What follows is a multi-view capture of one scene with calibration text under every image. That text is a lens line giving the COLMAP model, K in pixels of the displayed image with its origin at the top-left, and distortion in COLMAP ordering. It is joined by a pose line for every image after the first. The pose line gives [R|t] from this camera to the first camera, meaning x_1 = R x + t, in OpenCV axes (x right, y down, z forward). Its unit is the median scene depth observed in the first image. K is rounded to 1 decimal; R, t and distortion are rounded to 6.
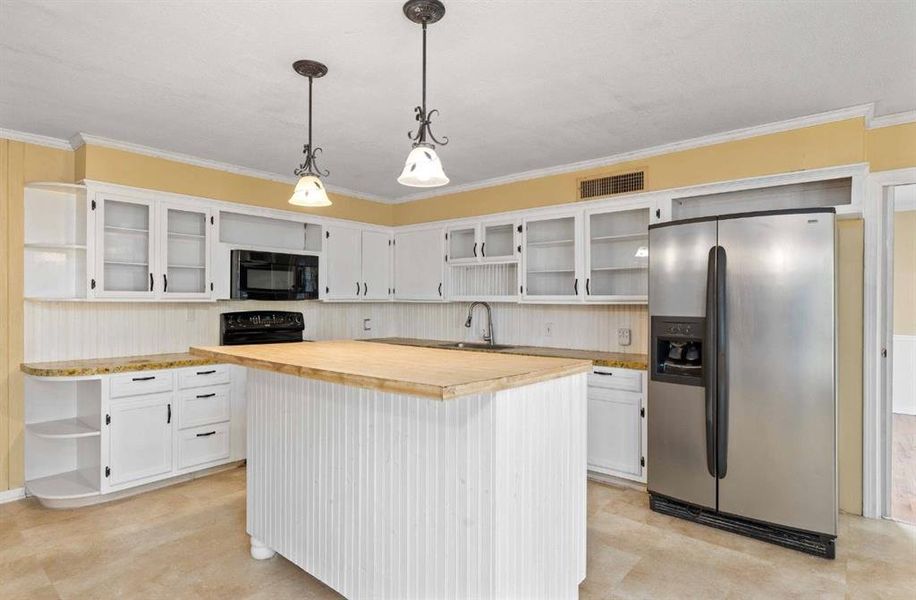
lens RADIAL K [[478.5, 0, 459.0], [0, 478.5, 300.7], [0, 0, 1]] dist [-0.014034, -0.000440]
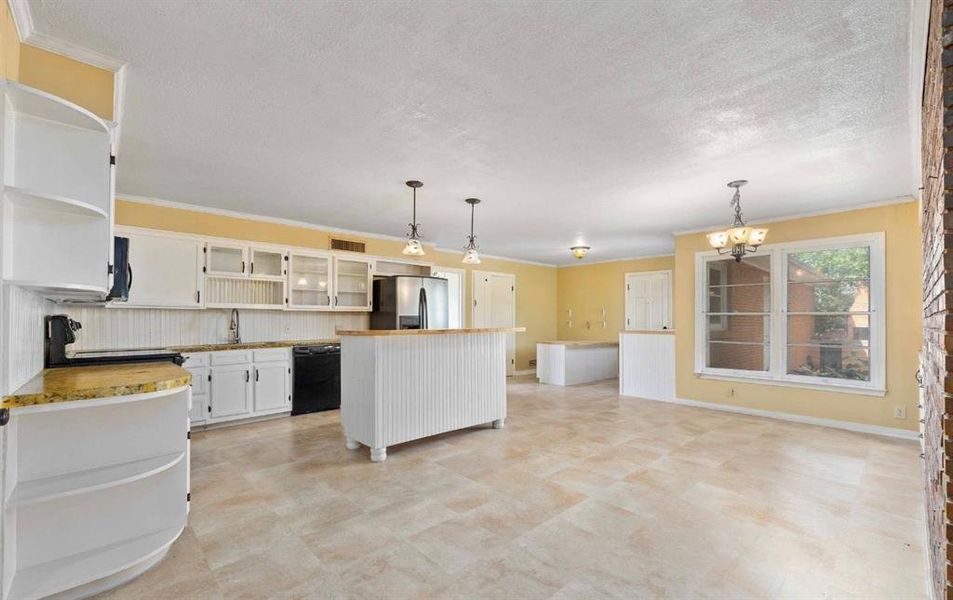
lens RADIAL K [[405.4, 0, 474.2], [0, 405.4, 318.1], [0, 0, 1]] dist [-0.001238, 0.000142]
pose [[0.129947, -0.002184, 0.991518, -0.999357], [-0.000038, 0.999998, 0.002208, 0.026164], [-0.991521, -0.000325, 0.129947, 0.283368]]
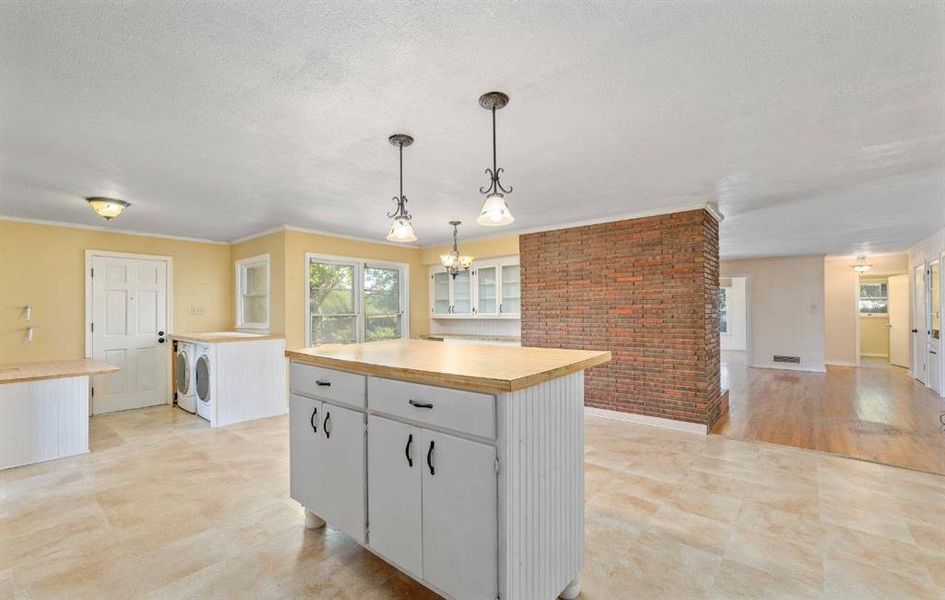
lens RADIAL K [[402.0, 0, 469.4], [0, 402.0, 306.1], [0, 0, 1]] dist [-0.001238, 0.000142]
pose [[-0.999959, 0.001515, 0.008909, -0.132918], [0.001444, 0.999967, -0.007961, -0.002189], [-0.008921, -0.007948, -0.999929, 1.017196]]
